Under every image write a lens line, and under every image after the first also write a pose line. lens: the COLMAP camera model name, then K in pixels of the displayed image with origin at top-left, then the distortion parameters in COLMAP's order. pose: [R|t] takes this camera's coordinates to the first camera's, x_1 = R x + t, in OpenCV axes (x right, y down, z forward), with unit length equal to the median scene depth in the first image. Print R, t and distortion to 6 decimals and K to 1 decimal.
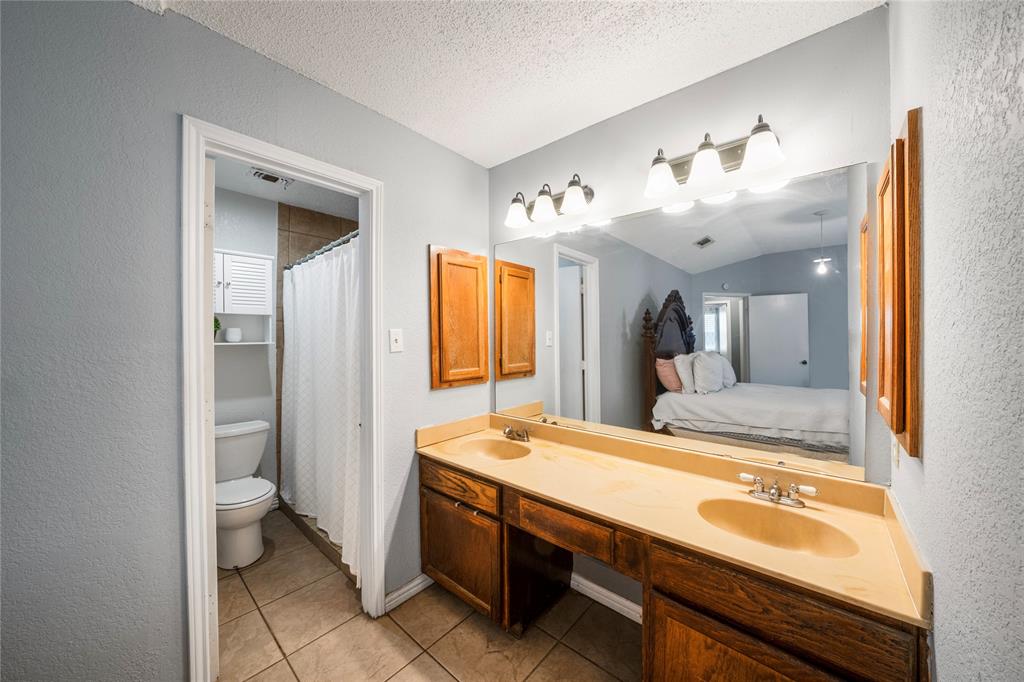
lens RADIAL K [[355.6, 0, 515.8], [0, 355.6, 334.8], [0, 0, 1]] dist [-0.034830, 0.007781]
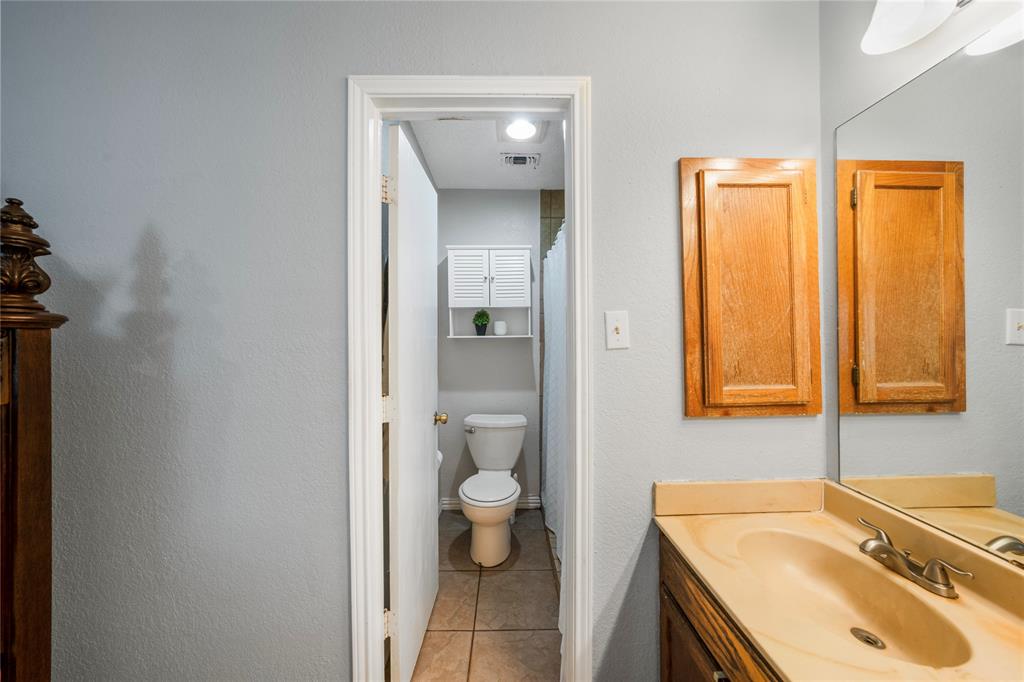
lens RADIAL K [[355.6, 0, 515.8], [0, 355.6, 334.8], [0, 0, 1]] dist [-0.034830, 0.007781]
pose [[0.673923, -0.001272, -0.738801, -0.006525], [0.008860, 0.999941, 0.006361, 0.015380], [0.738749, -0.010832, 0.673894, 0.365347]]
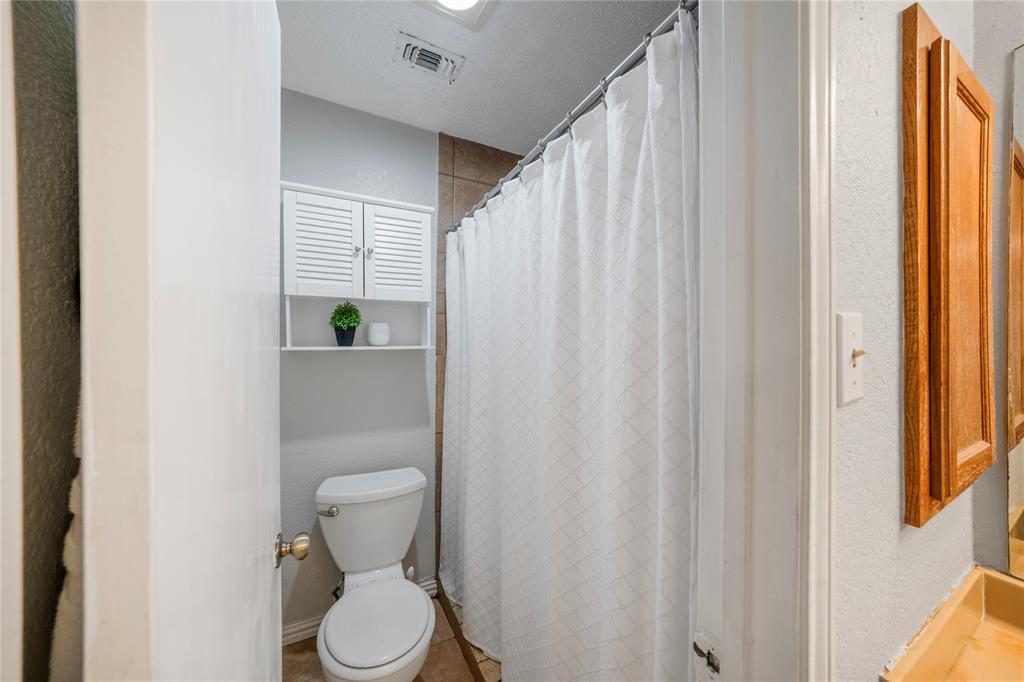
lens RADIAL K [[359.2, 0, 516.9], [0, 359.2, 343.4], [0, 0, 1]] dist [-0.013168, 0.000032]
pose [[0.932659, 0.014737, -0.360457, -0.372721], [-0.008153, 0.999771, 0.019778, 0.002873], [0.360666, -0.015508, 0.932566, 0.530223]]
